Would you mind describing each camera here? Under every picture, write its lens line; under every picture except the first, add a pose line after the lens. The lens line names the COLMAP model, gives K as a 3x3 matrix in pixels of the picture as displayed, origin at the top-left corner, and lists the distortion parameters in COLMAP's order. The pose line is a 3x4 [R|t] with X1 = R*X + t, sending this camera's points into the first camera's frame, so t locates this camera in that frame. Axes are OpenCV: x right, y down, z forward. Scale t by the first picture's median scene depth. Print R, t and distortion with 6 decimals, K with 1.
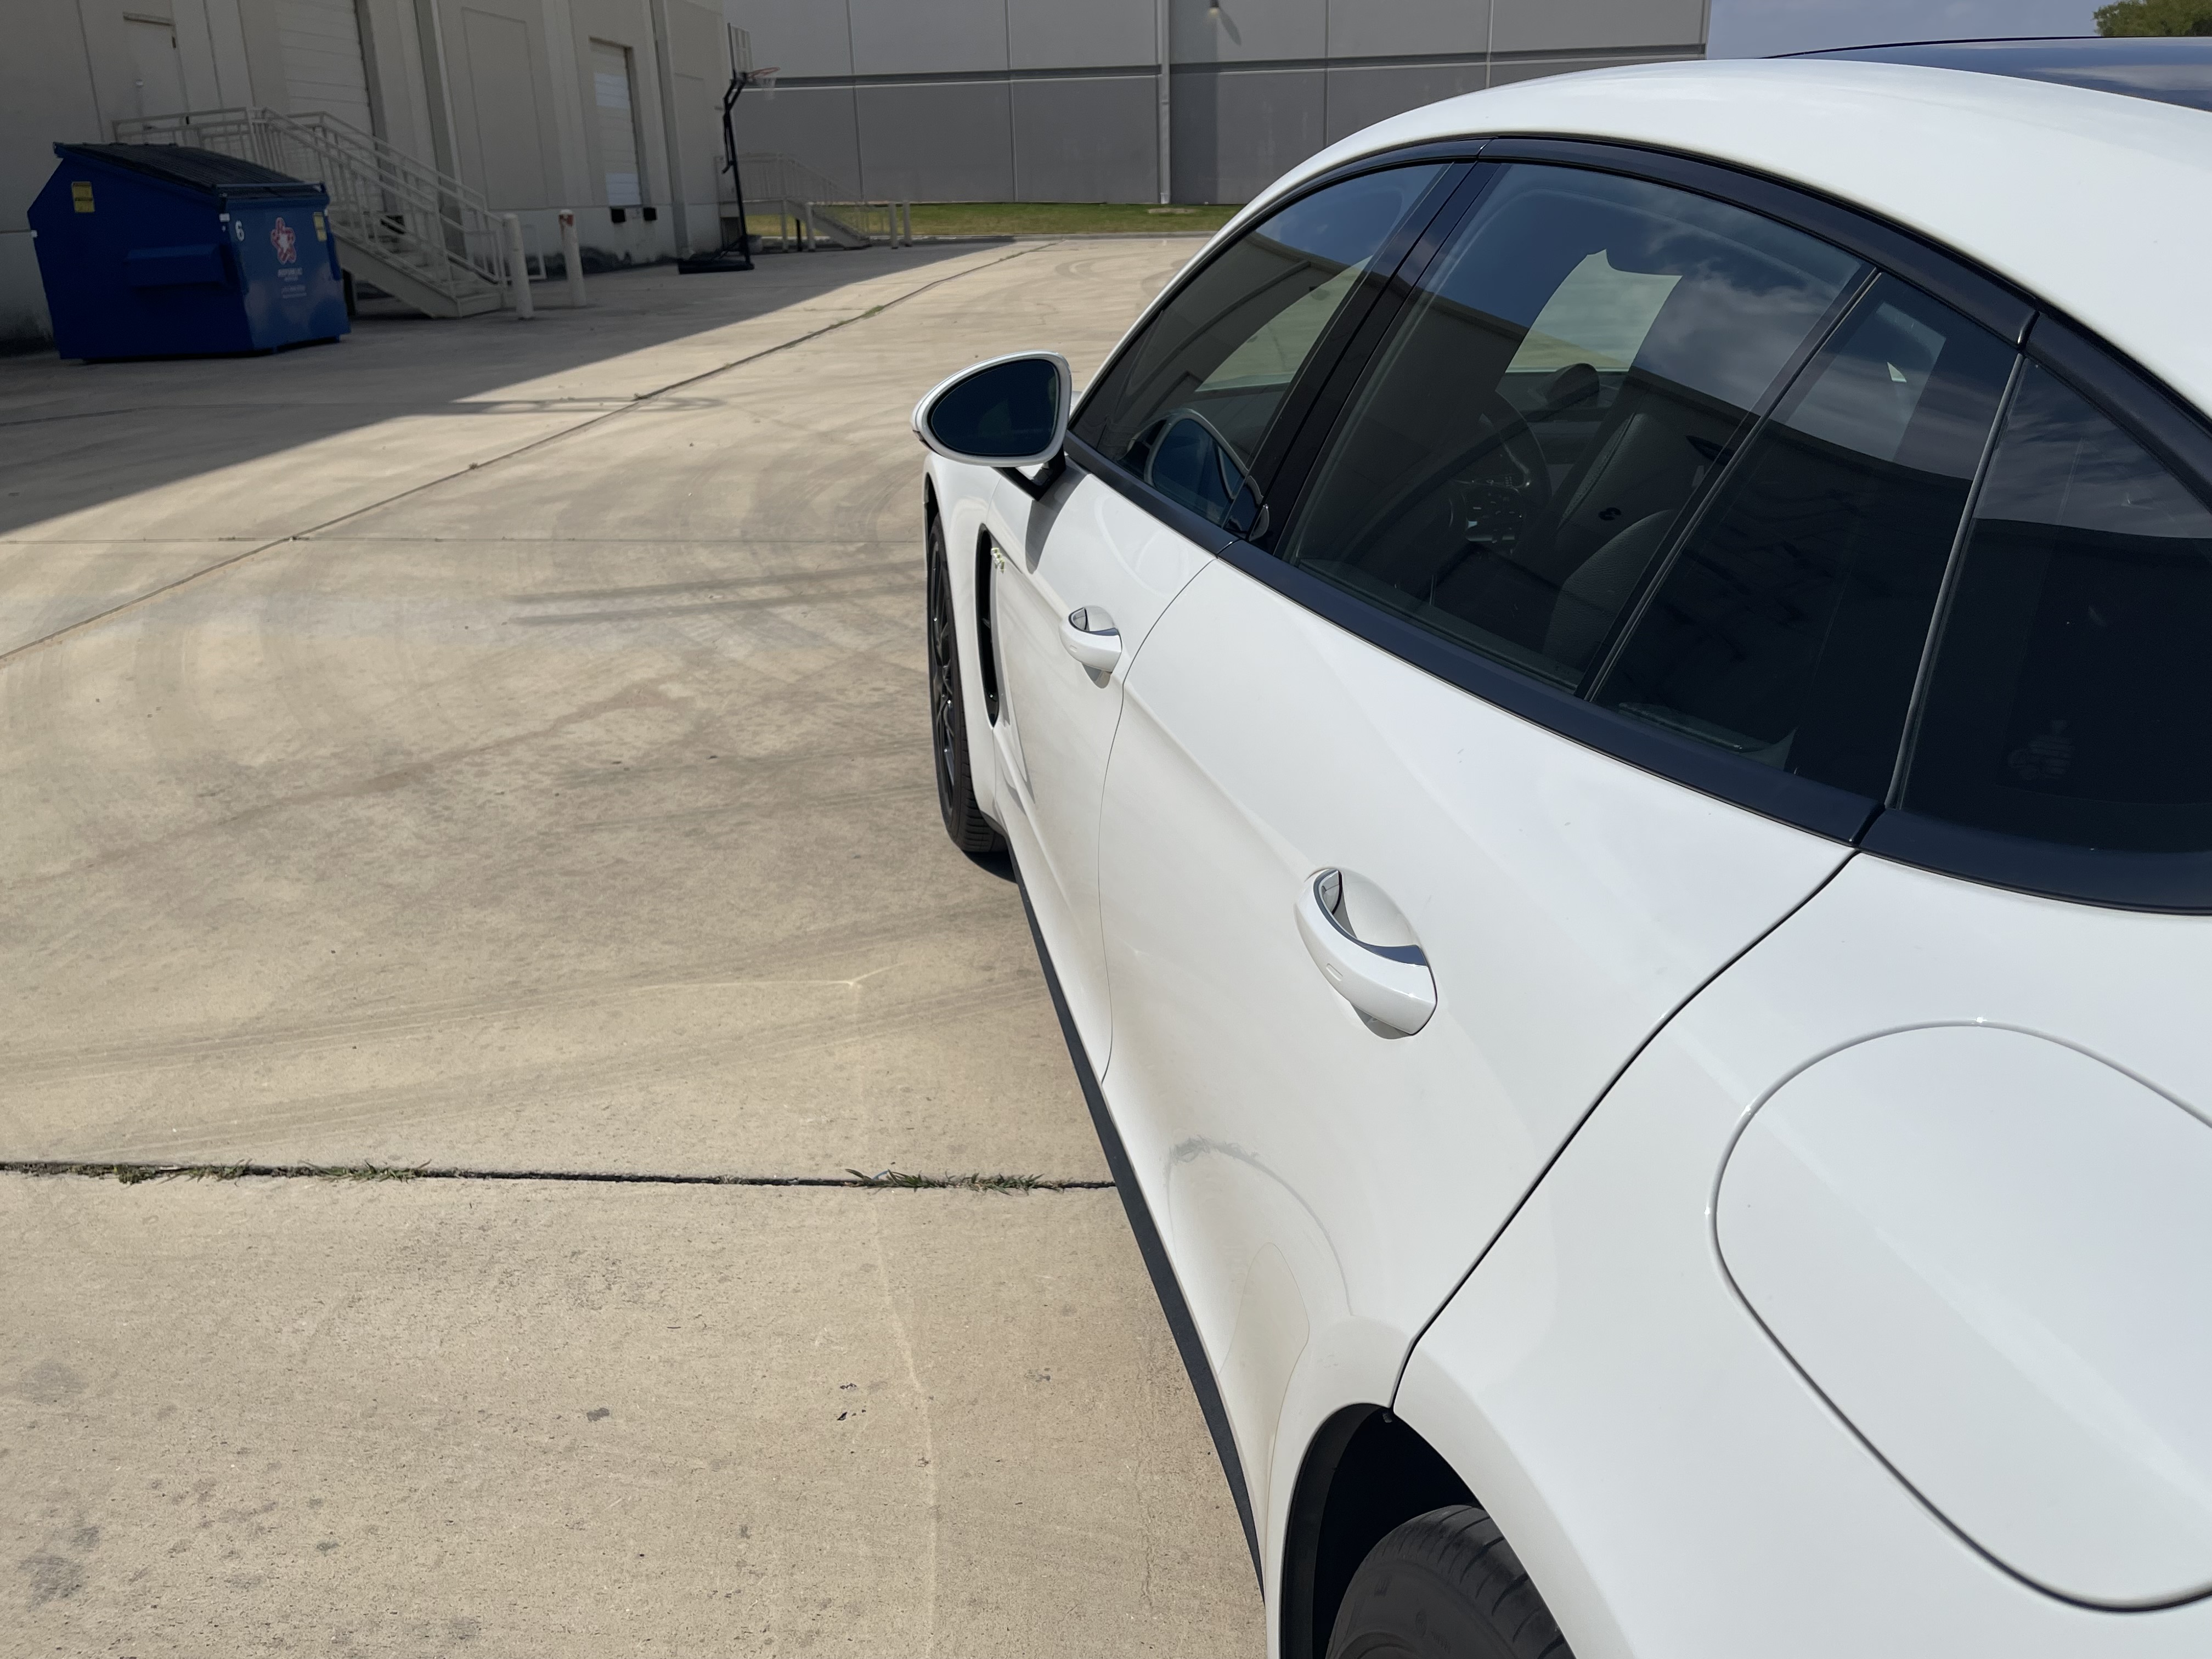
lens RADIAL K [[1715.5, 0, 1107.9], [0, 1715.5, 840.8], [0, 0, 1]] dist [0.028172, -0.062396]
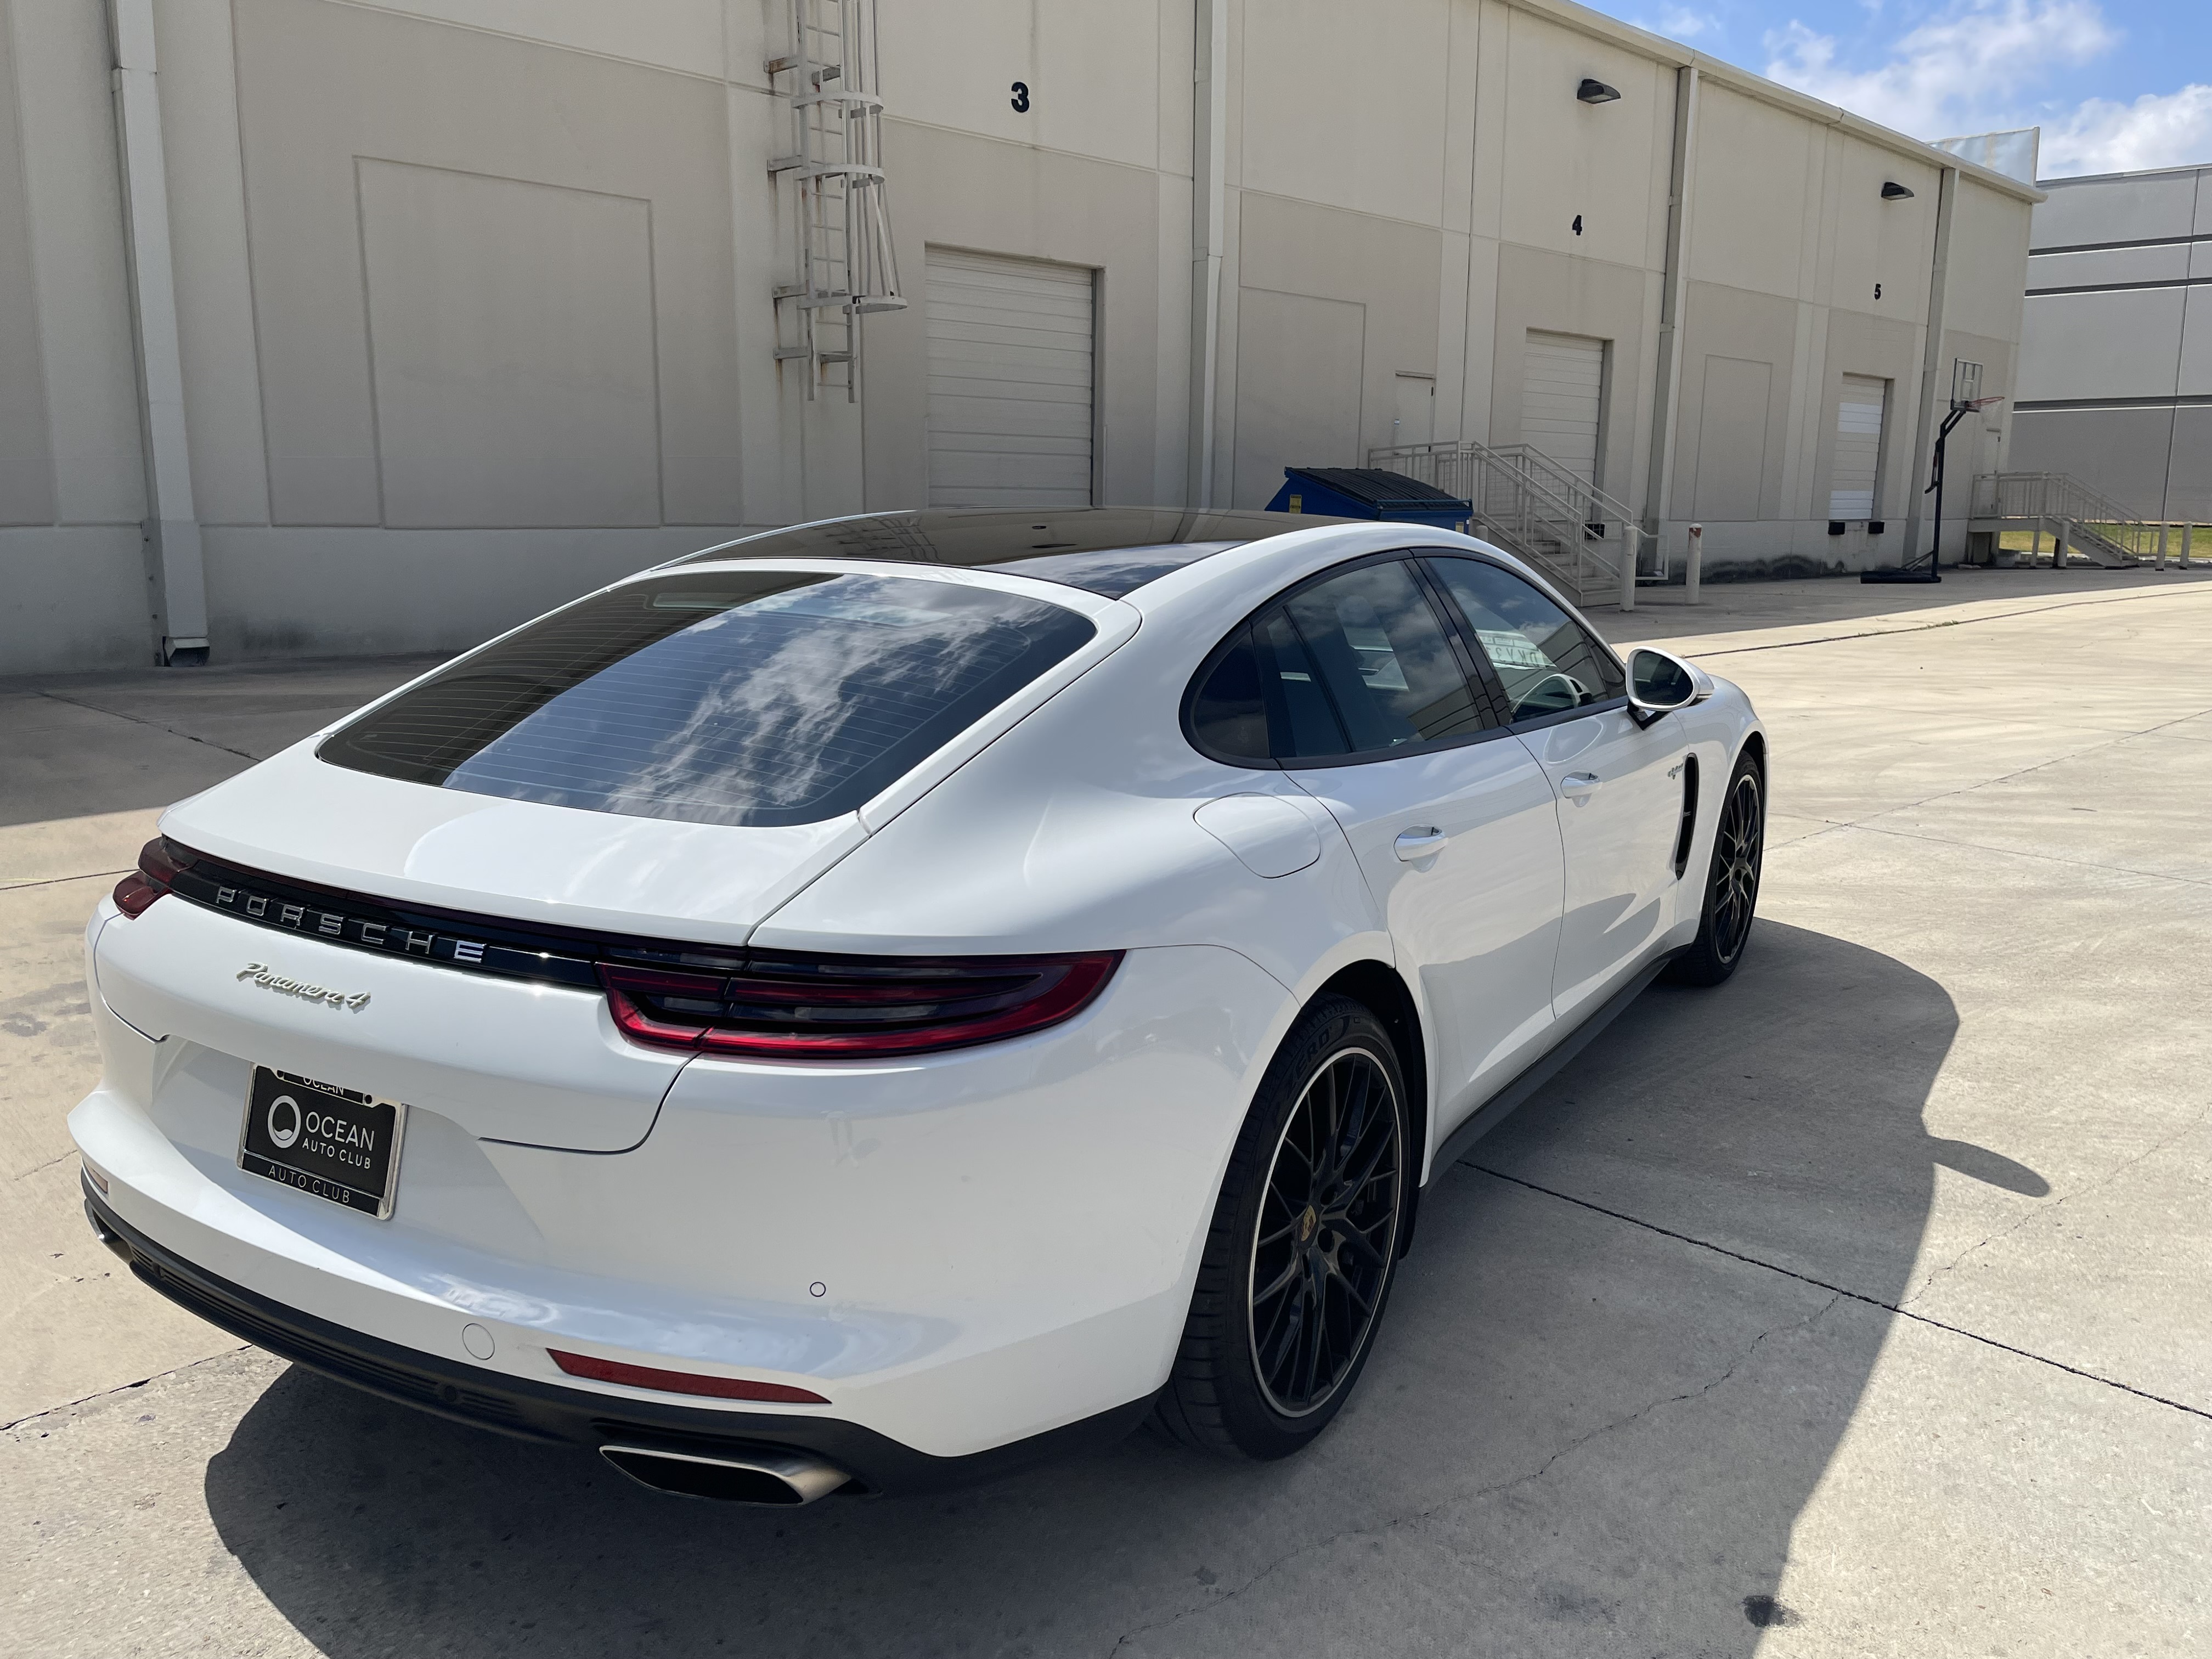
lens RADIAL K [[1687.9, 0, 1146.1], [0, 1687.9, 833.1], [0, 0, 1]] dist [0.056828, -0.033059]
pose [[0.753415, 0.150273, -0.640144, 0.235870], [-0.254583, 0.964271, -0.073270, 0.018469], [0.606262, 0.218173, 0.764753, -0.080577]]
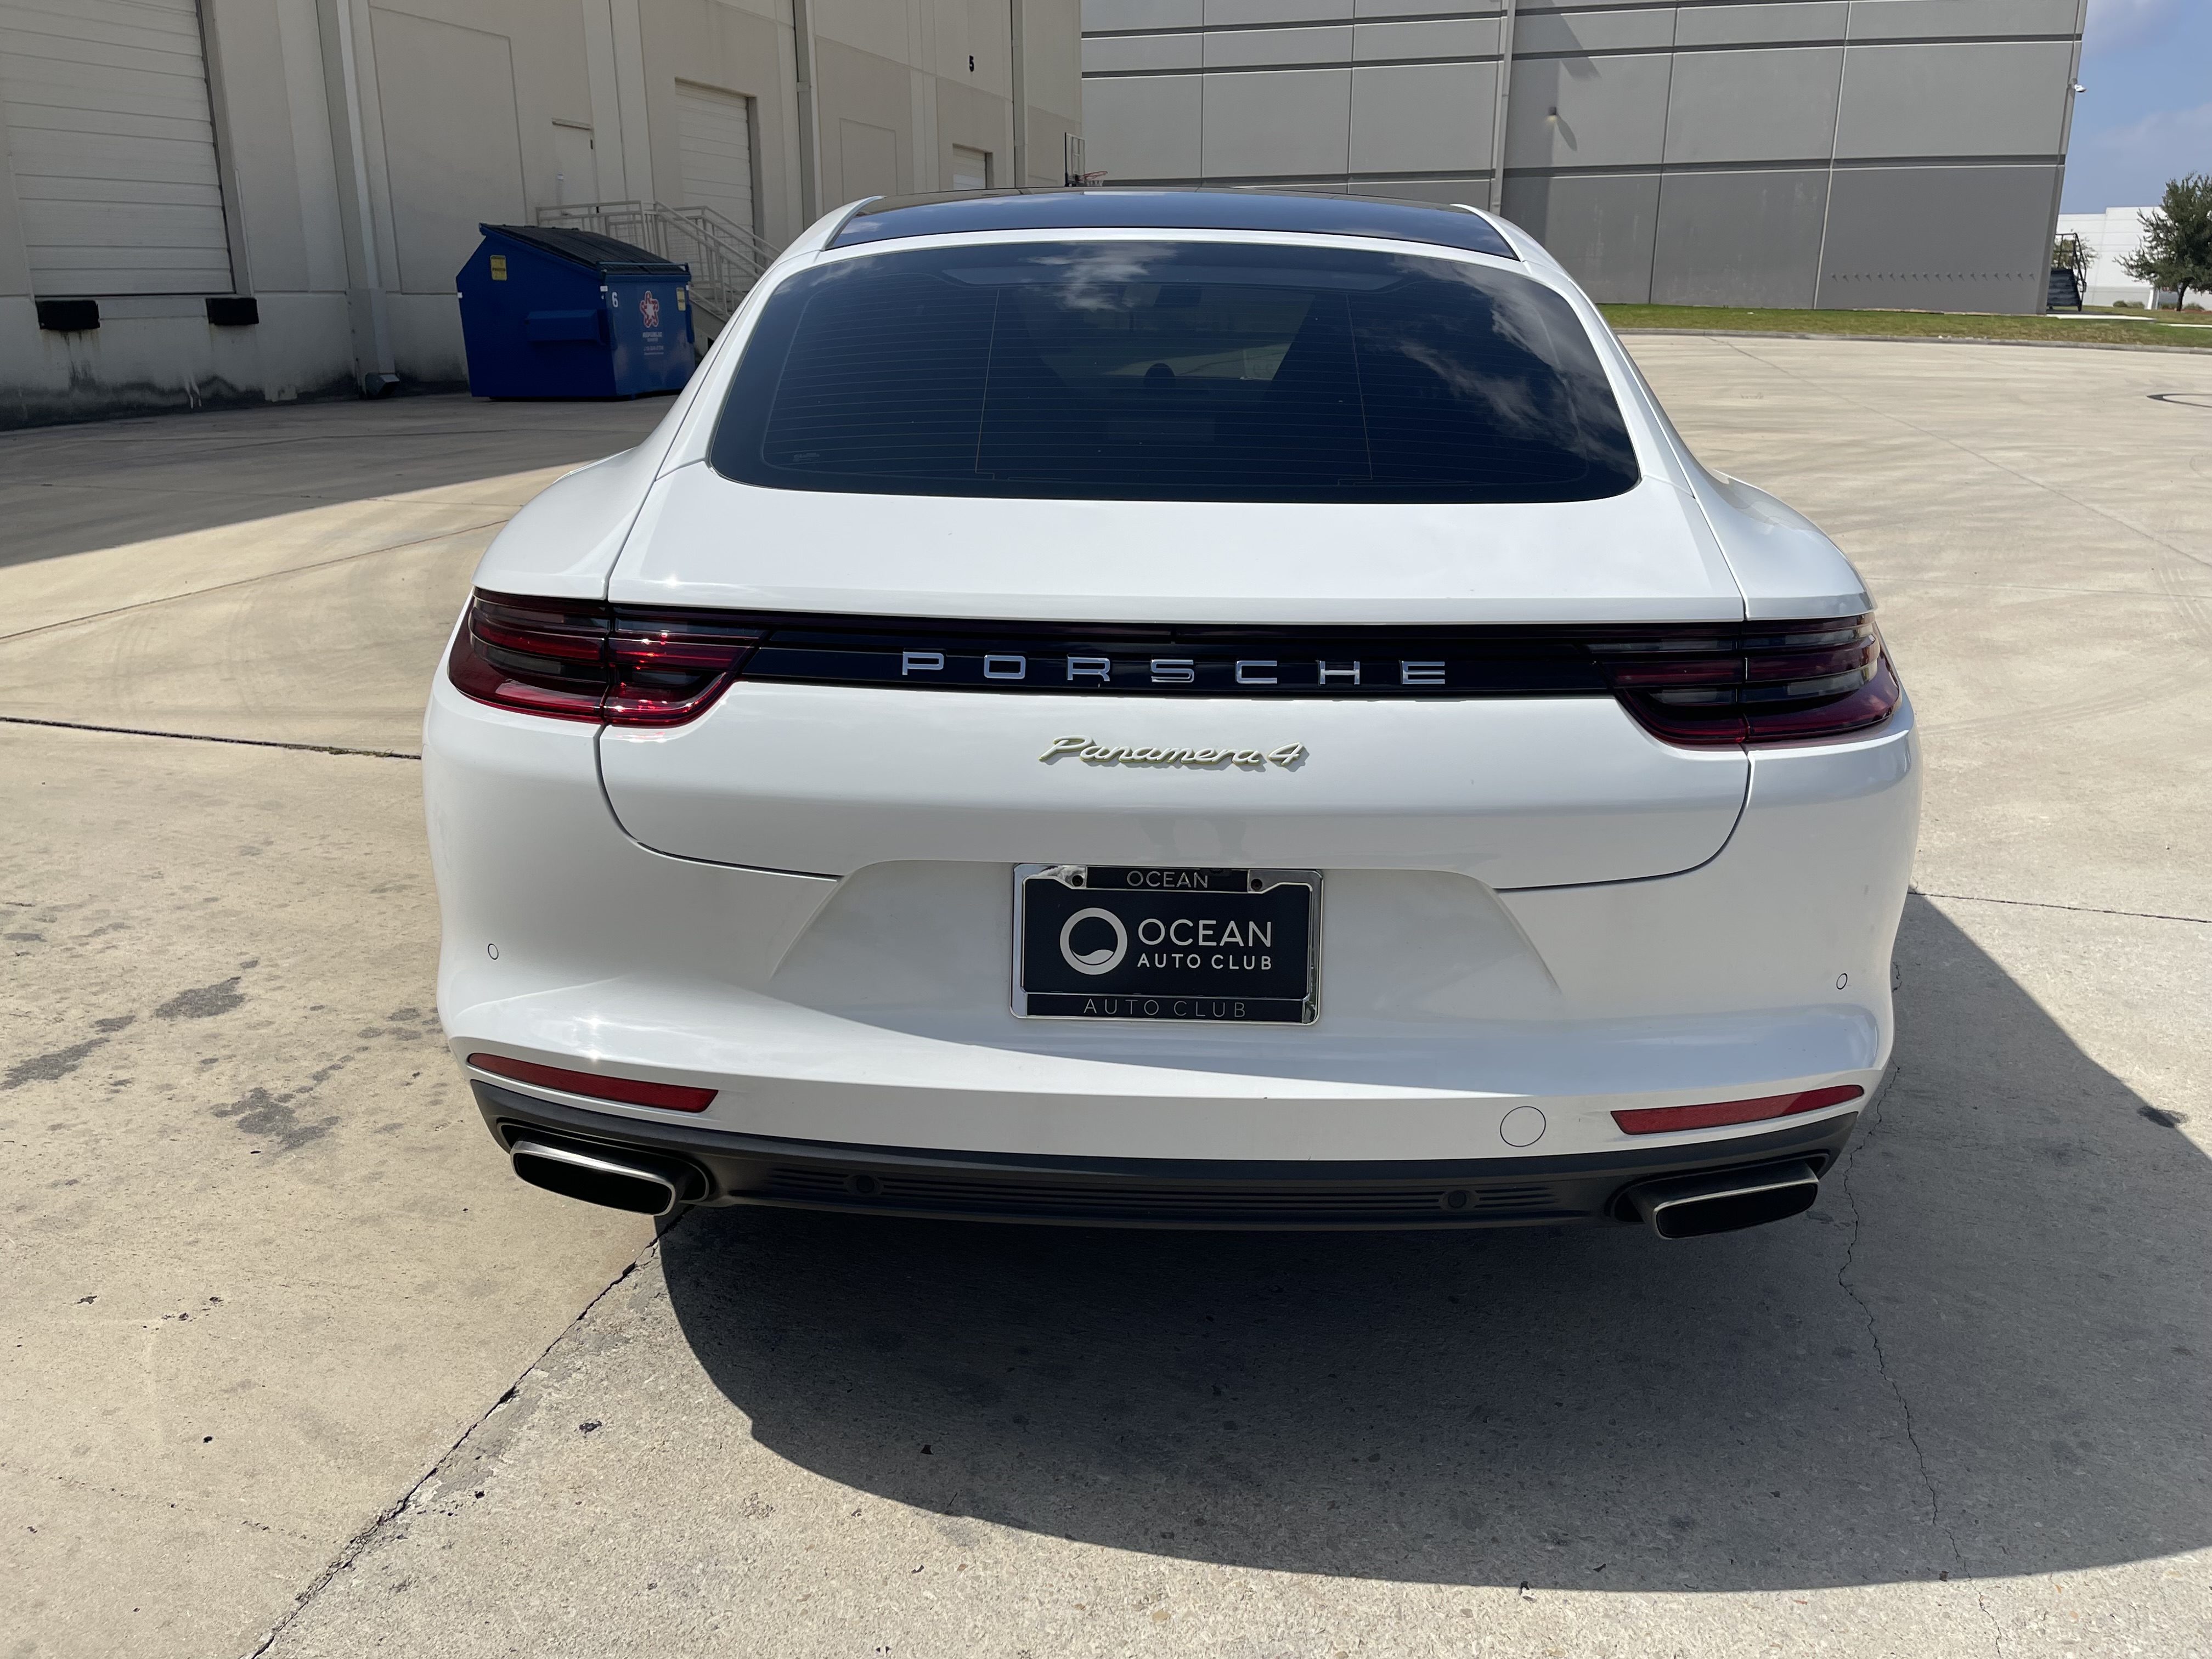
lens RADIAL K [[1687.9, 0, 1119.0], [0, 1687.9, 835.3], [0, 0, 1]] dist [0.056828, -0.033059]
pose [[0.979458, 0.078172, -0.185882, 0.108663], [-0.087339, 0.995308, -0.041639, 0.048640], [0.181755, 0.057018, 0.981689, -0.117779]]
